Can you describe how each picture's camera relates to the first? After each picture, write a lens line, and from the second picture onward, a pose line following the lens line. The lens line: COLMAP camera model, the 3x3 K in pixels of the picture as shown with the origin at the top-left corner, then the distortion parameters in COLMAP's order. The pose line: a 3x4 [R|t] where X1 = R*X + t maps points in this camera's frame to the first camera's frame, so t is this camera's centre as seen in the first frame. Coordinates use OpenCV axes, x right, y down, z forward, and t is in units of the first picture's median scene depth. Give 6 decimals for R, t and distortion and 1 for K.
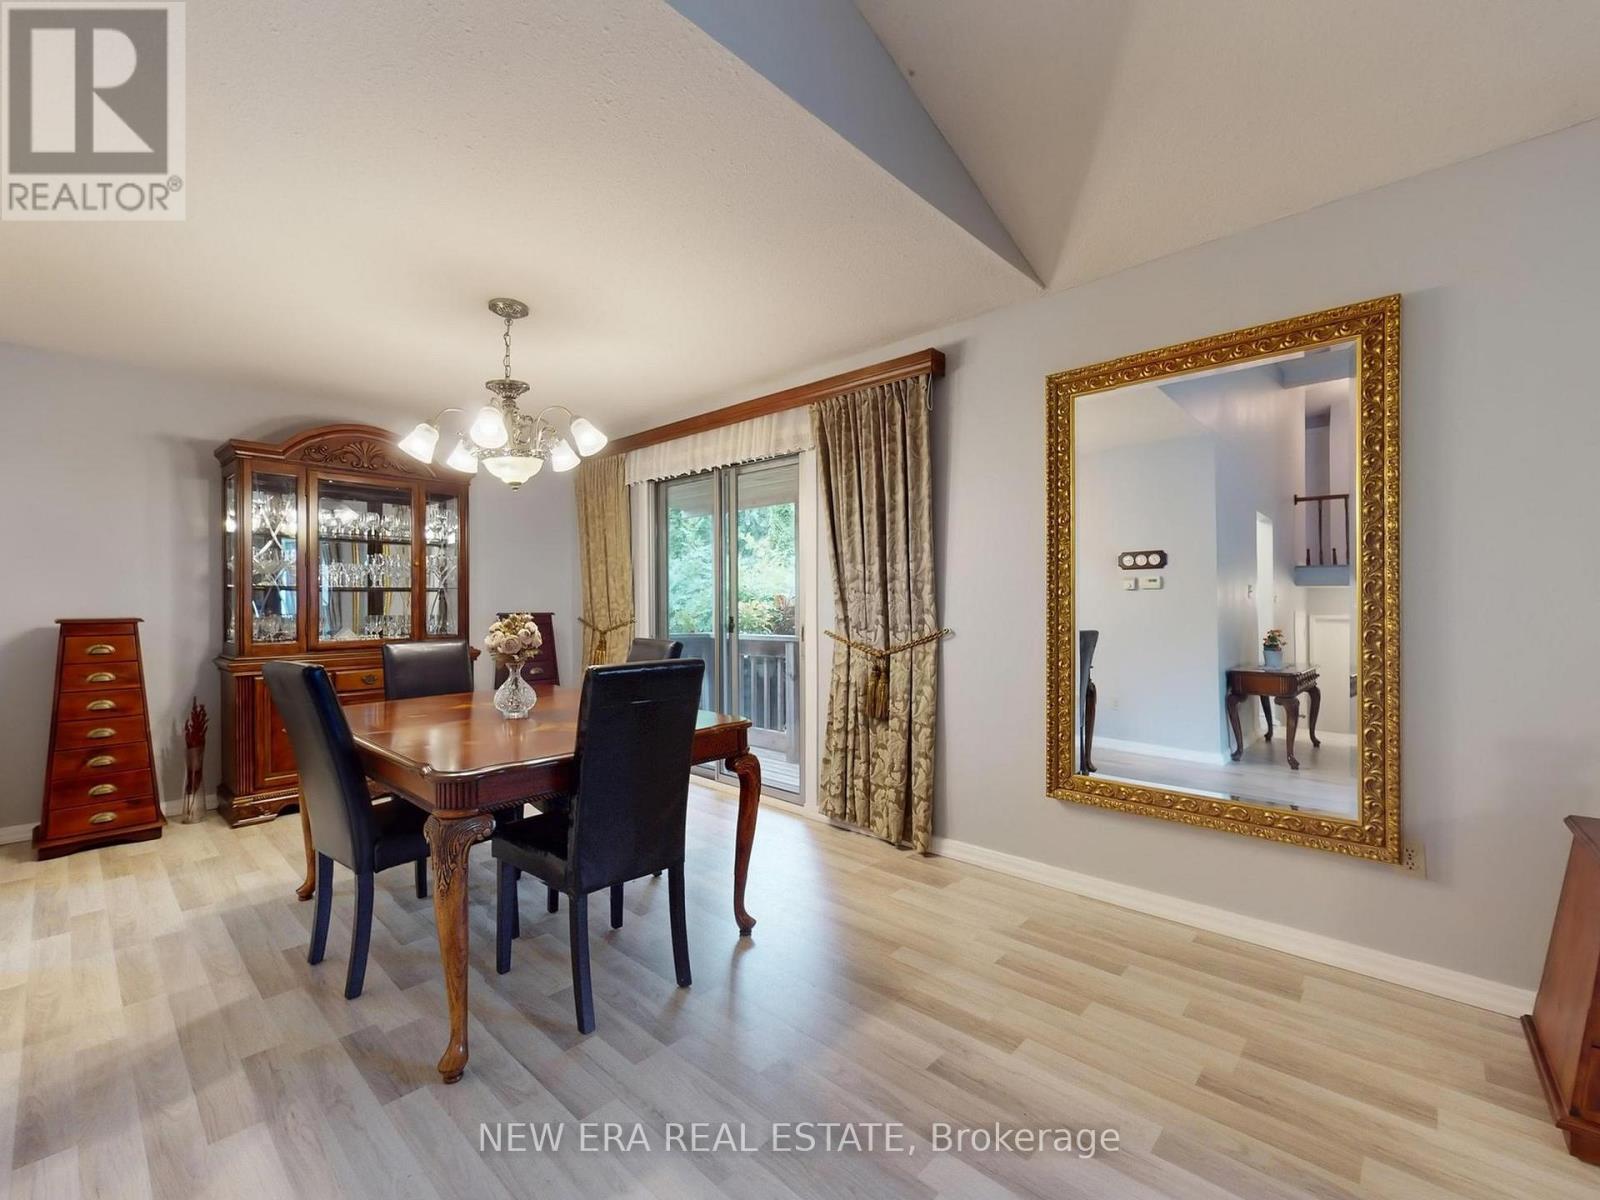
lens RADIAL K [[684.0, 0, 804.3], [0, 684.0, 600.3], [0, 0, 1]] dist [-0.001854, -0.000181]
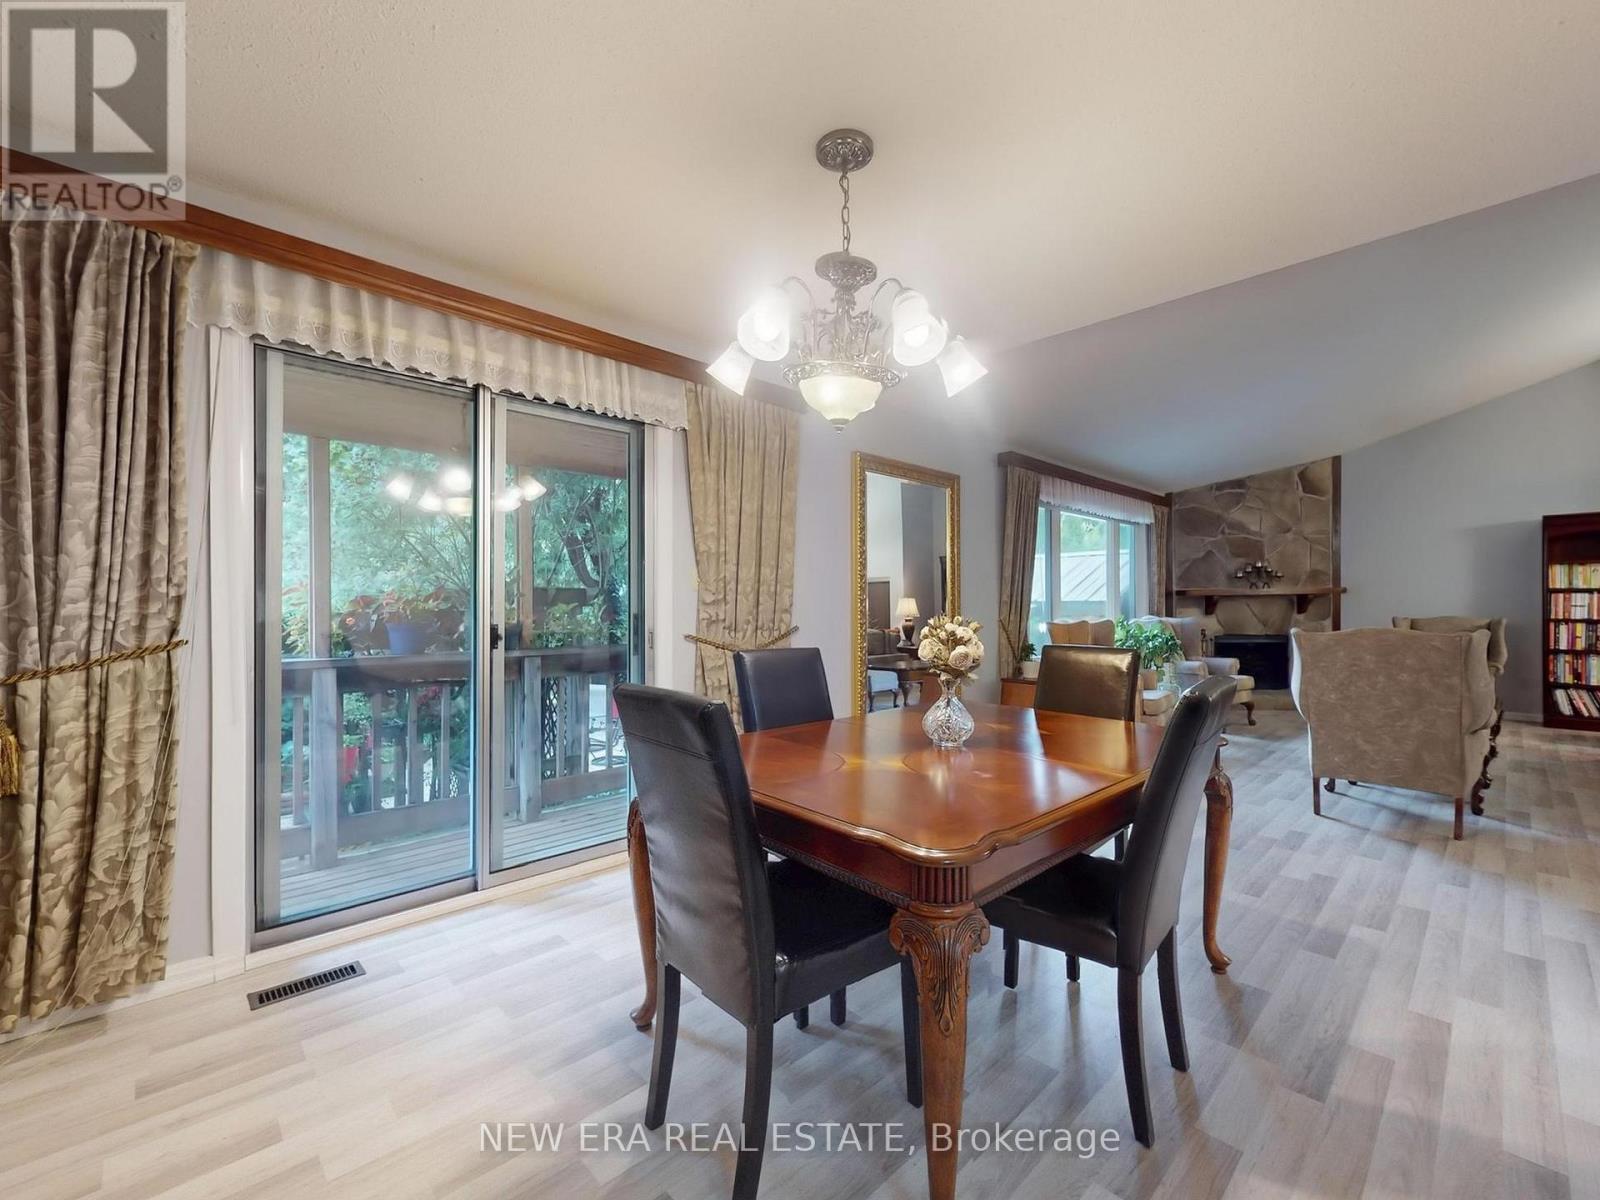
lens RADIAL K [[684.0, 0, 804.3], [0, 684.0, 600.3], [0, 0, 1]] dist [-0.001854, -0.000181]
pose [[0.056624, 0.010386, 0.998342, -1.393947], [-0.001120, 0.999946, -0.010340, 0.013144], [-0.998395, -0.000533, 0.056632, 1.286267]]
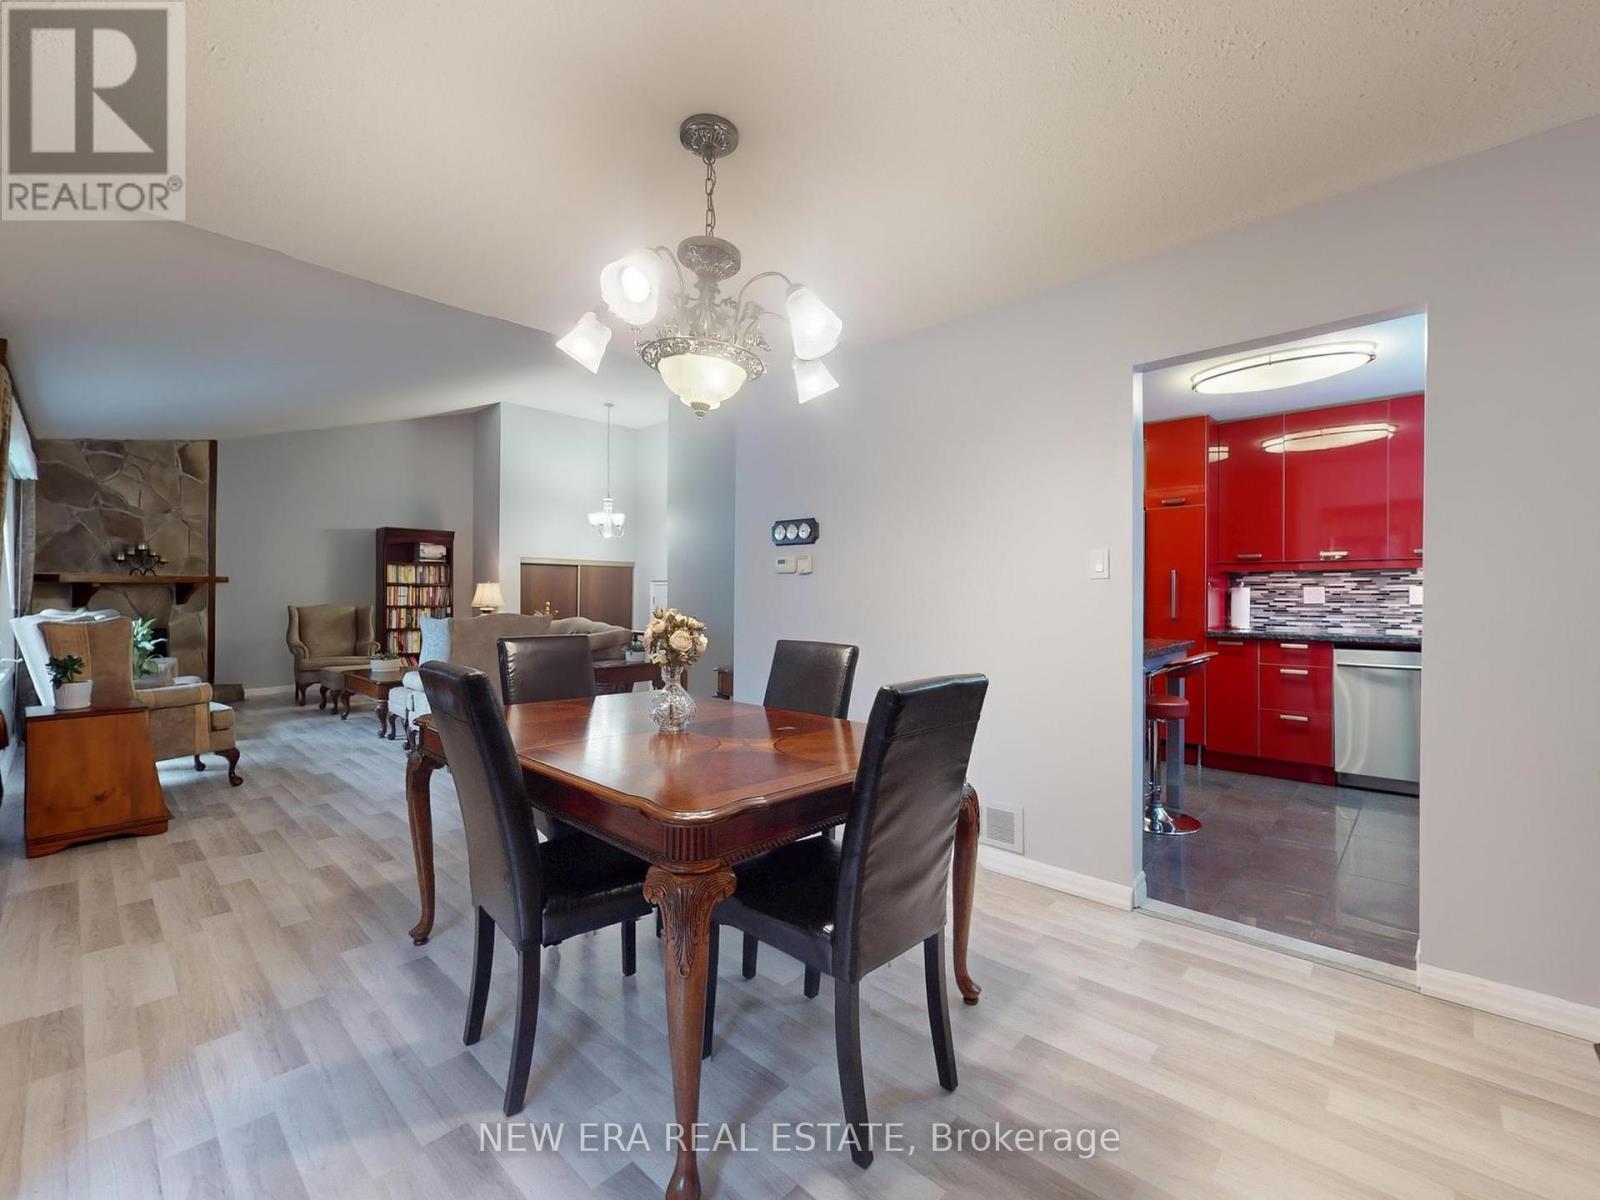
lens RADIAL K [[684.0, 0, 804.3], [0, 684.0, 600.3], [0, 0, 1]] dist [-0.001854, -0.000181]
pose [[-0.999958, -0.001463, 0.009033, -0.686341], [-0.001421, 0.999988, 0.004649, 0.006596], [-0.009040, 0.004636, -0.999948, 2.122305]]
